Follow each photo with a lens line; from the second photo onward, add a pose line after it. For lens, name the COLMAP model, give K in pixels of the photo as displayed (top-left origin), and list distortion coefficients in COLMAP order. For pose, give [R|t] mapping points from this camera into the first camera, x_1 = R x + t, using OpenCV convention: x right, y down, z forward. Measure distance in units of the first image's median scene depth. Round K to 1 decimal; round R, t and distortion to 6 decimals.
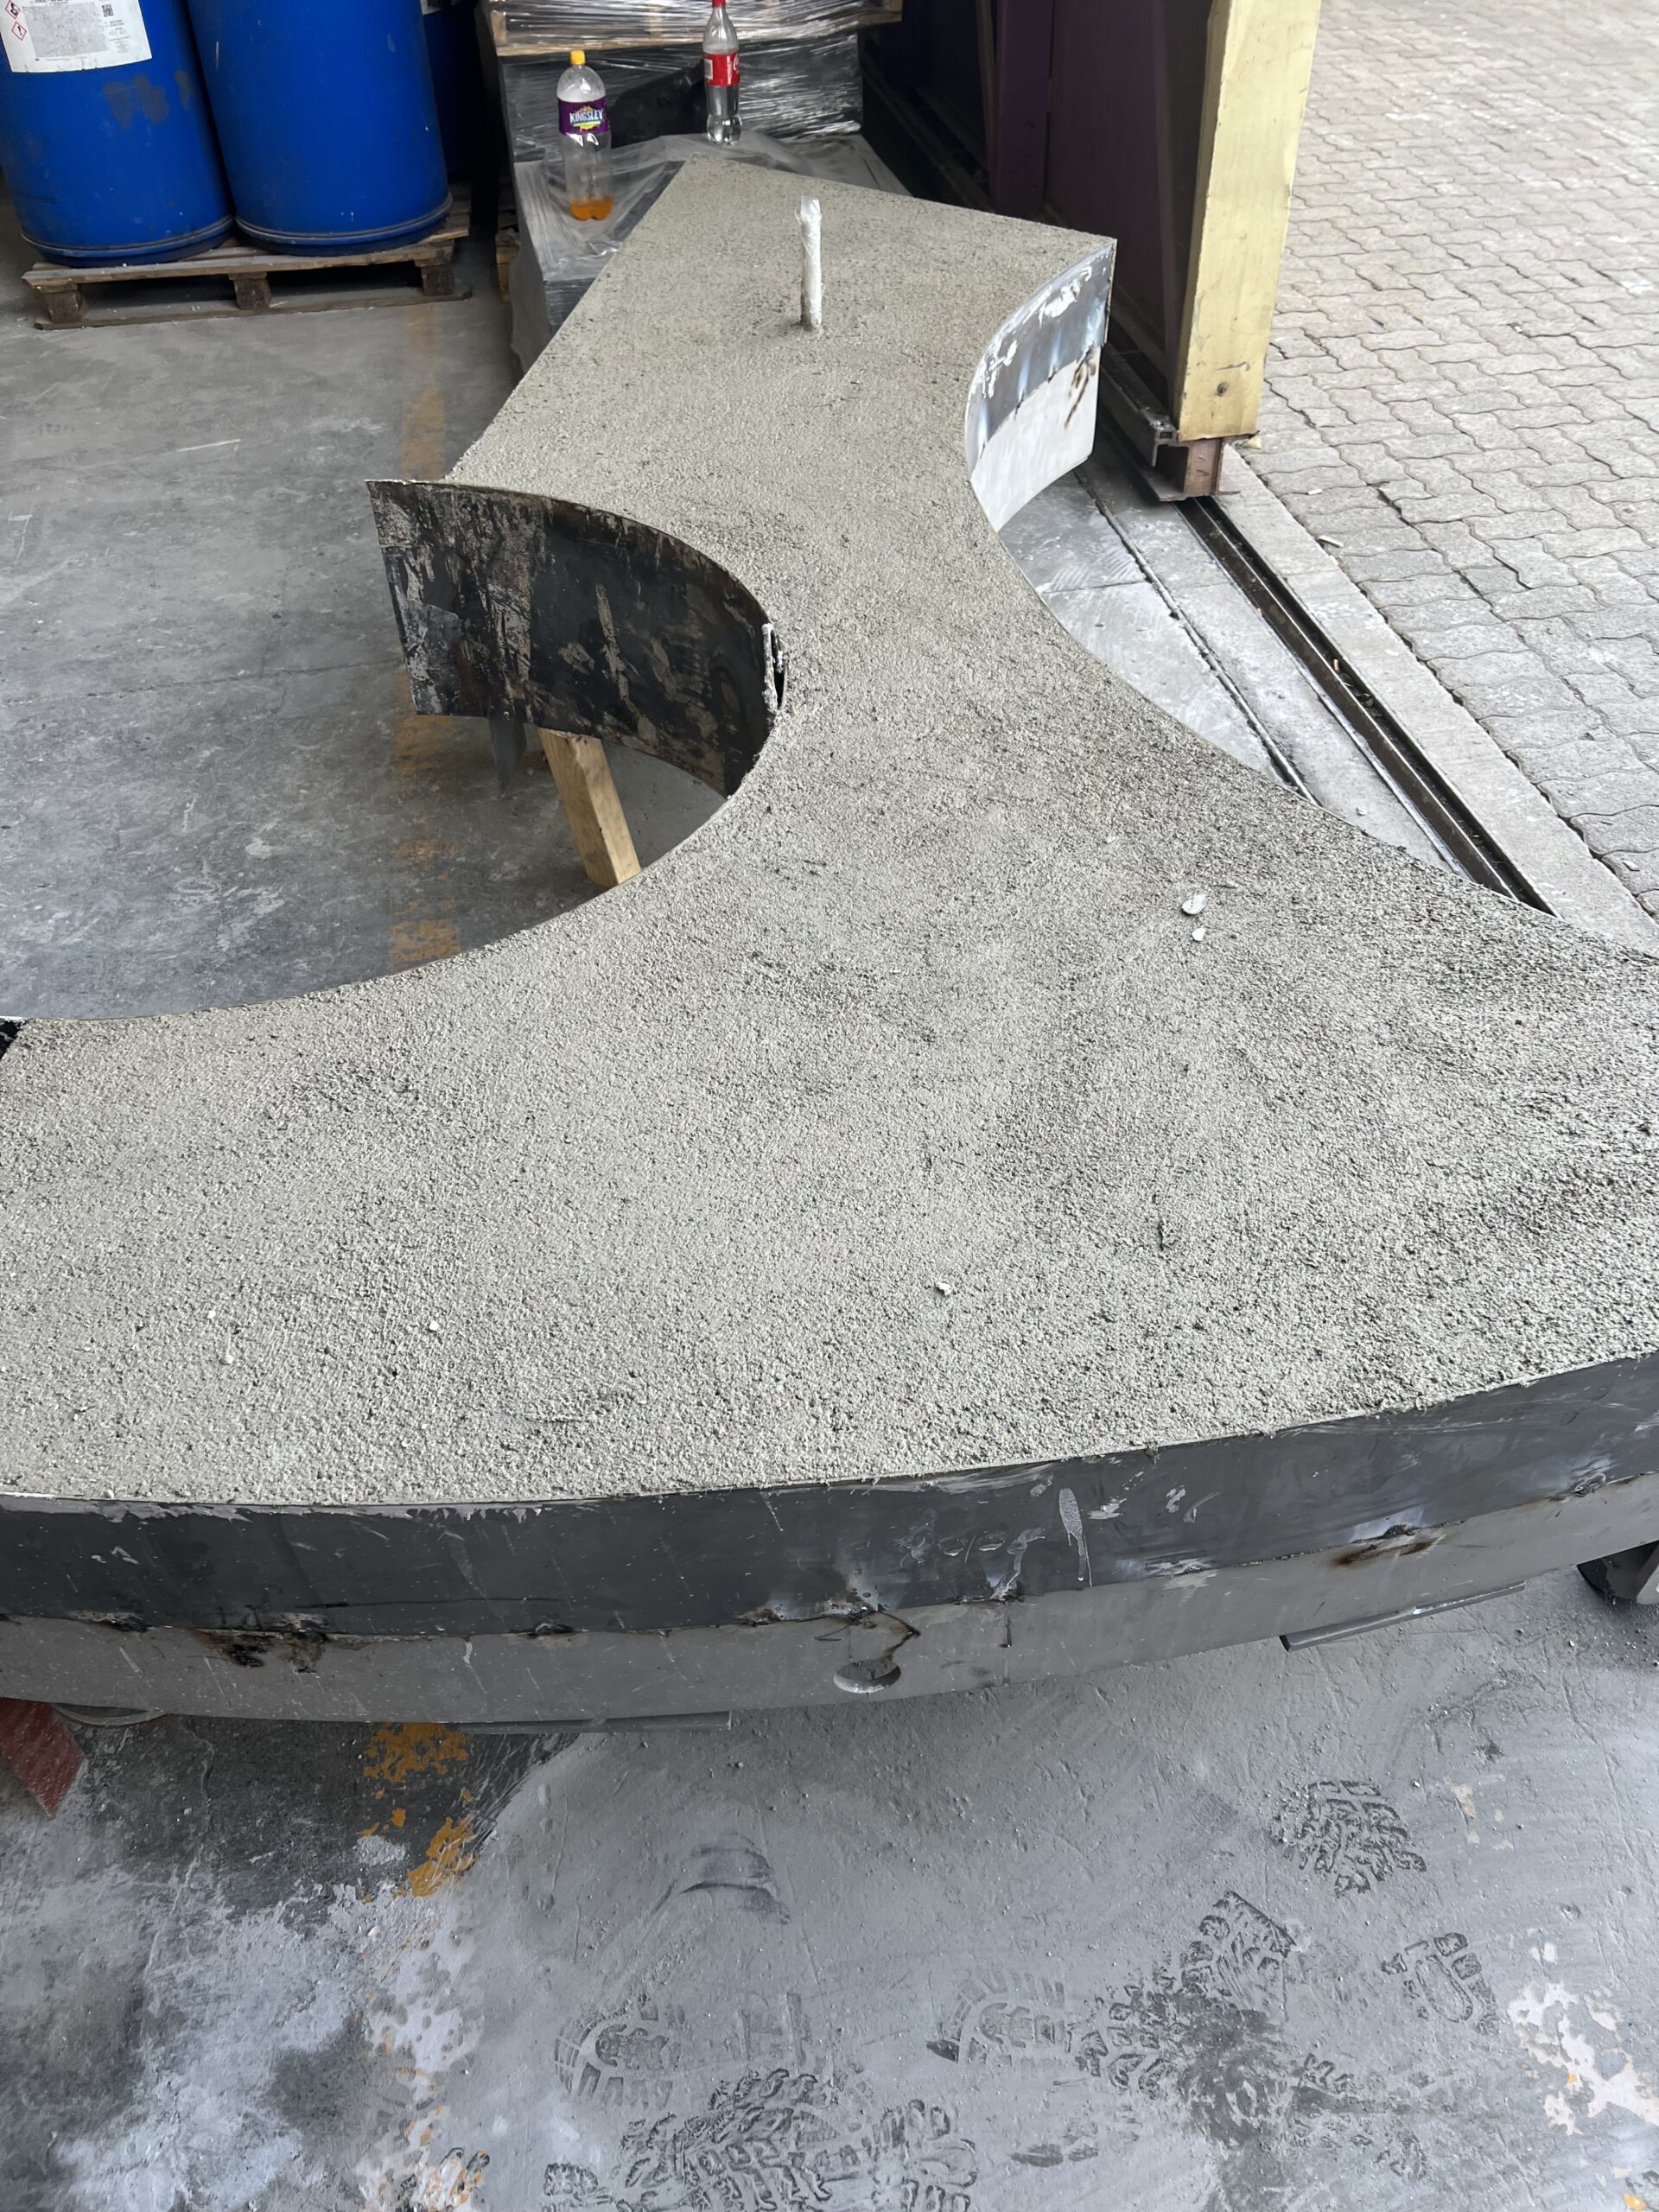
lens RADIAL K [[1672.3, 0, 835.4], [0, 1672.3, 1106.4], [0, 0, 1]] dist [0.036493, -0.045611]
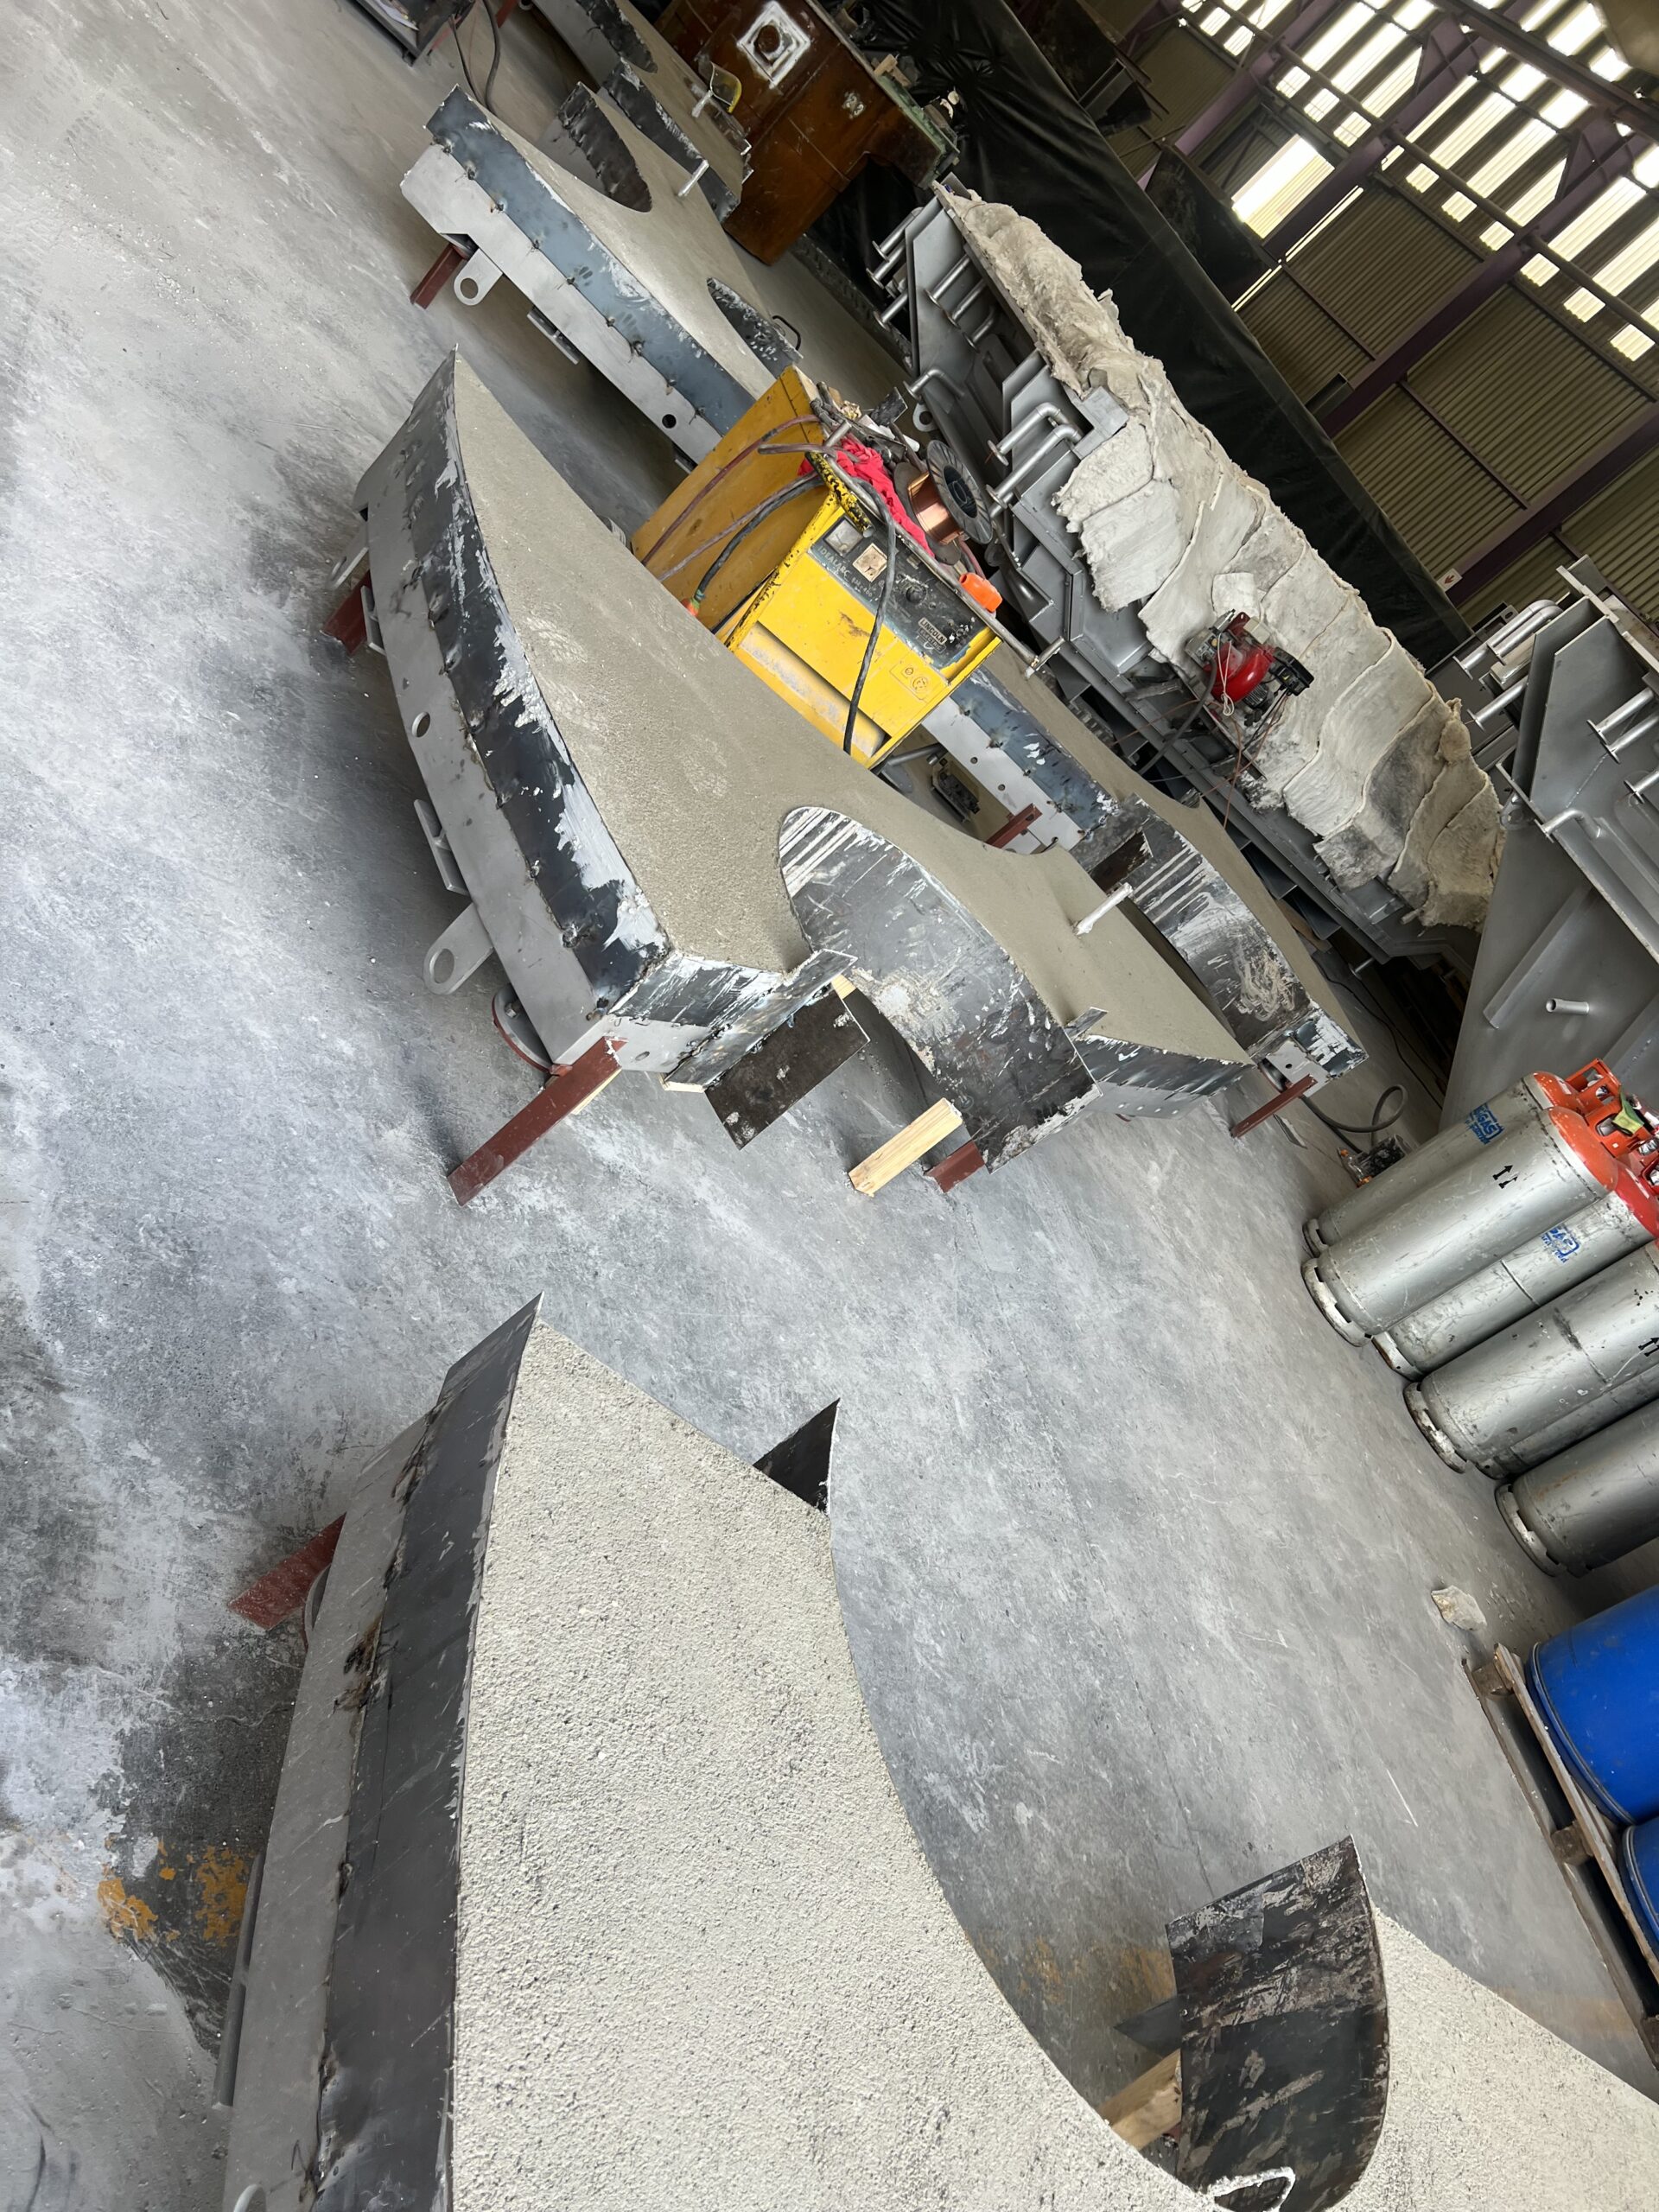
lens RADIAL K [[1672.3, 0, 837.8], [0, 1672.3, 1102.6], [0, 0, 1]] dist [0.036493, -0.045611]
pose [[0.079066, 0.658055, -0.748807, 0.225565], [-0.996752, 0.063710, -0.049259, -0.008941], [0.015291, 0.750270, 0.660955, -0.116762]]
